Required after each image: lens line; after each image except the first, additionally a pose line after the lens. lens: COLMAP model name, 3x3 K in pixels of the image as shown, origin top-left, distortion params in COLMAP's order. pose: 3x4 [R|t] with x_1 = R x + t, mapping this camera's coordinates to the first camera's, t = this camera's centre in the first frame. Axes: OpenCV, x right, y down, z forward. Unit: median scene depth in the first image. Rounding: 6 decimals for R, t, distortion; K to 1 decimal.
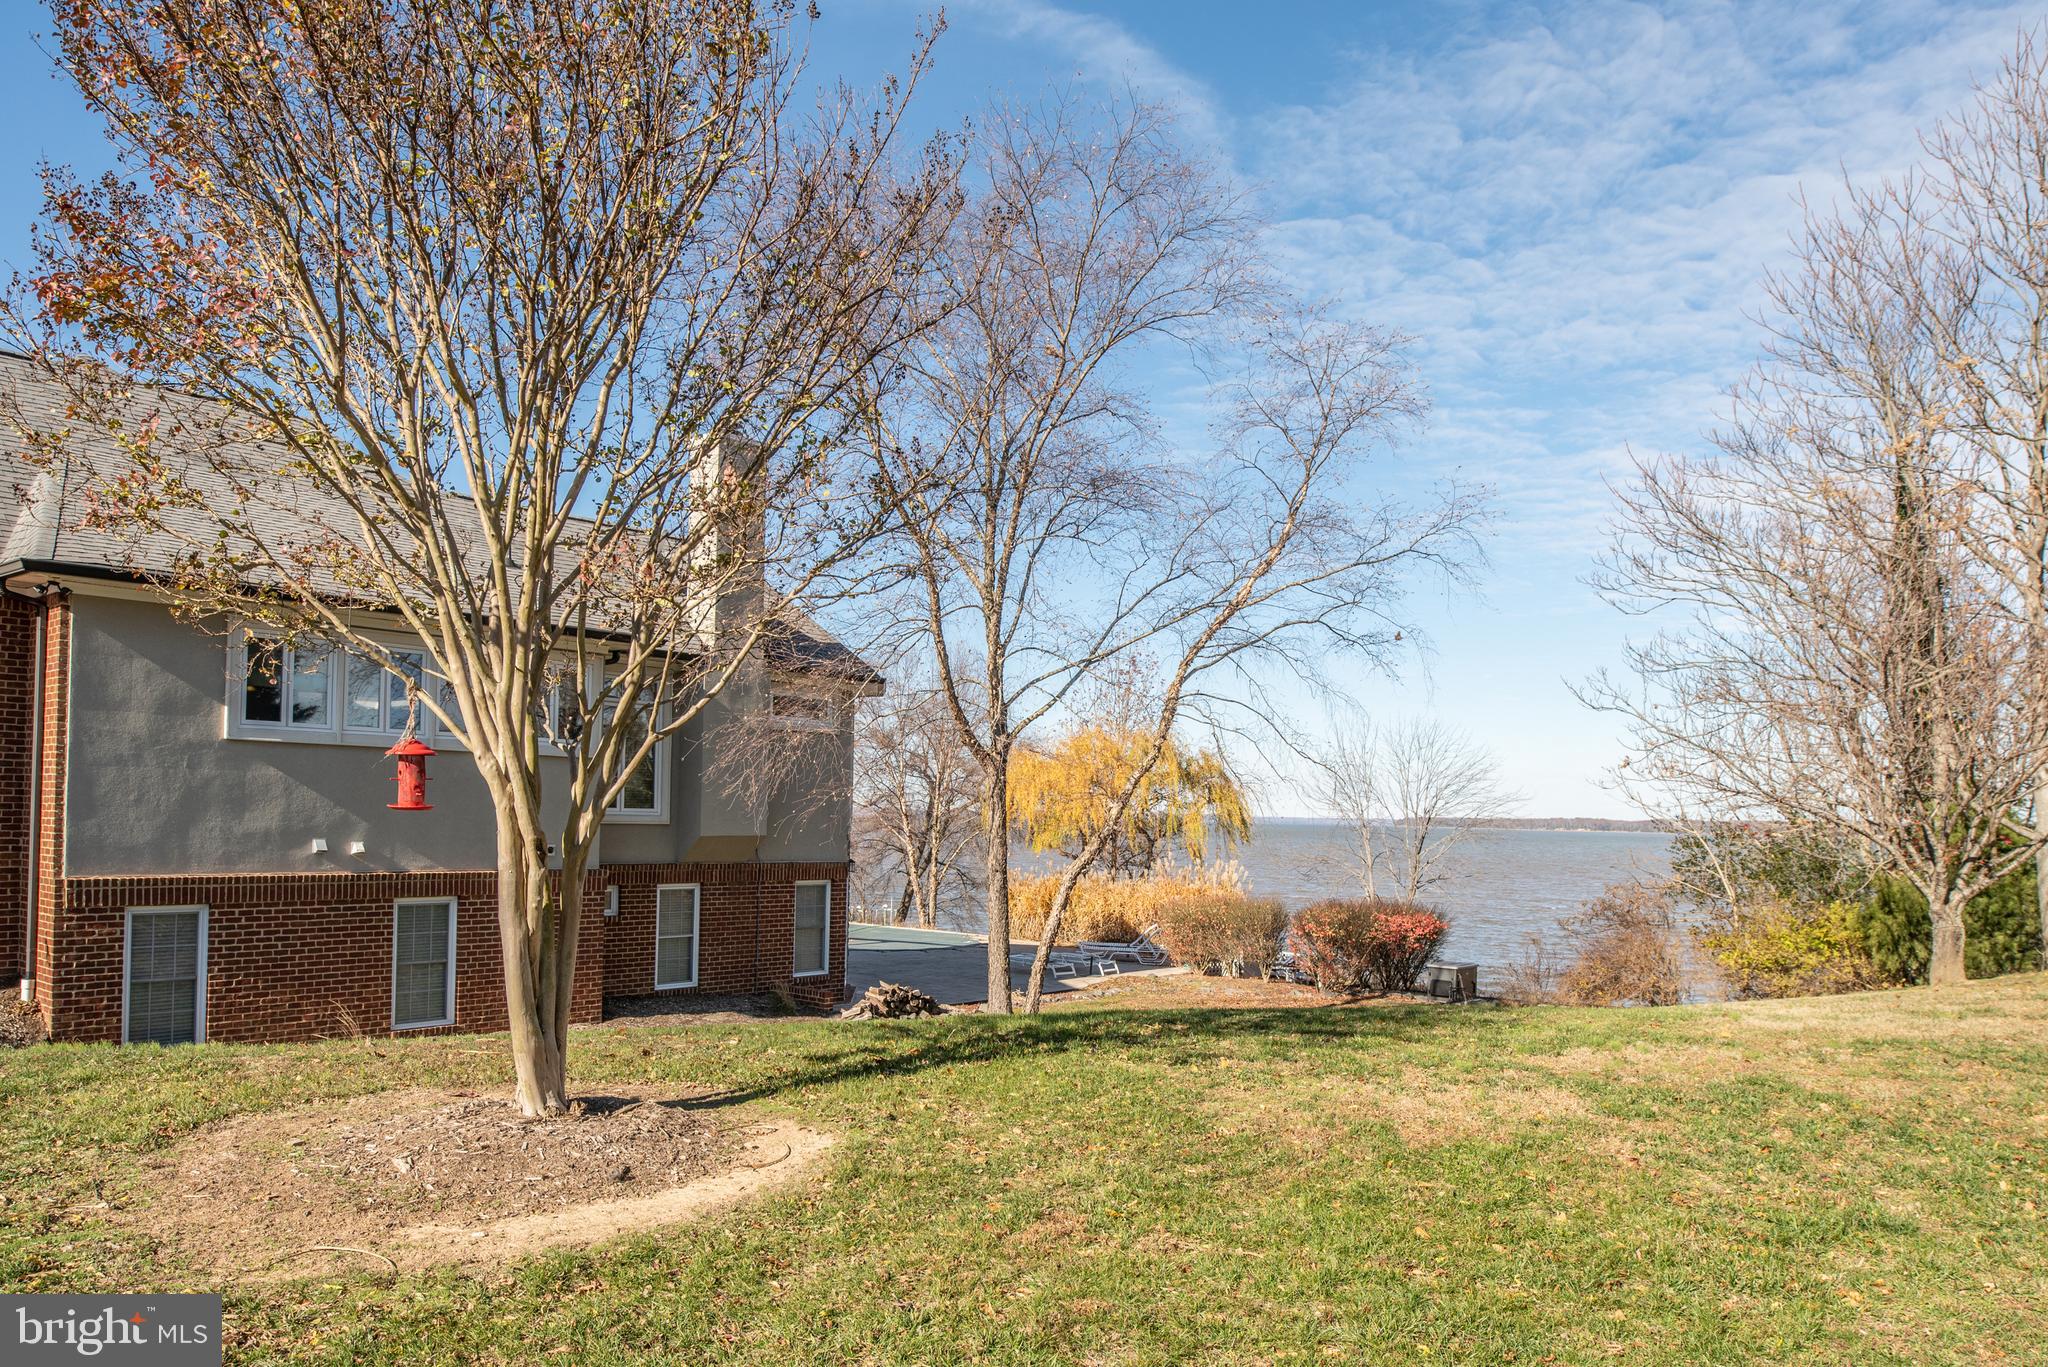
lens RADIAL K [[1403.6, 0, 1012.5], [0, 1403.6, 788.0], [0, 0, 1]] dist [-0.026030, 0.001213]
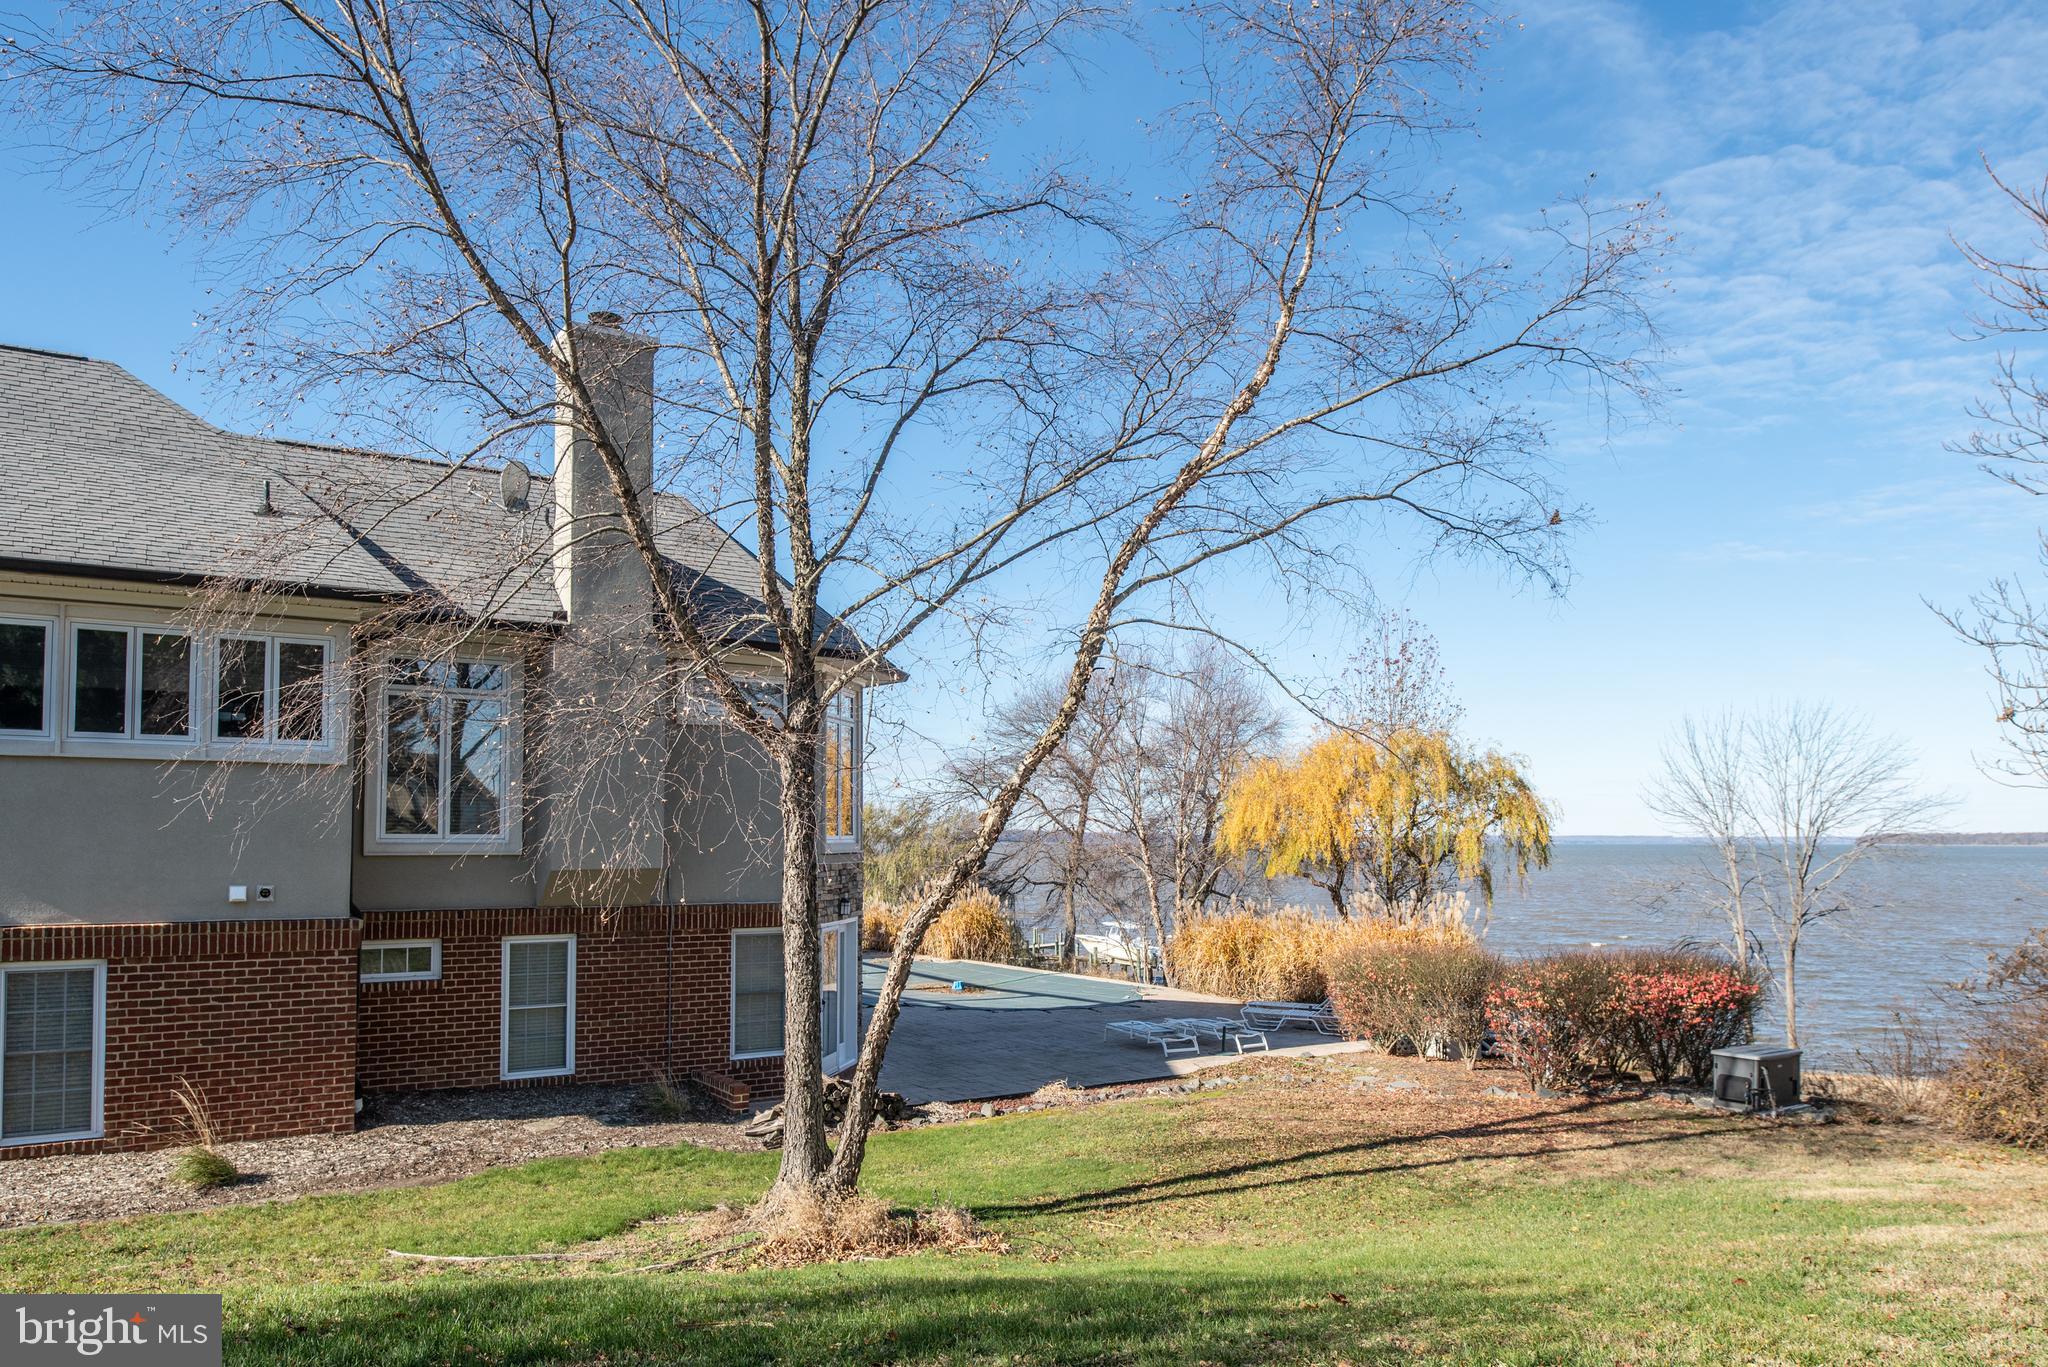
lens RADIAL K [[1415.6, 0, 1025.2], [0, 1415.6, 832.5], [0, 0, 1]] dist [-0.003624, -0.009659]
pose [[0.964312, -0.020002, -0.264013, 0.150552], [0.022688, 0.999717, 0.007130, 0.010679], [0.263795, -0.012865, 0.964493, 0.255157]]
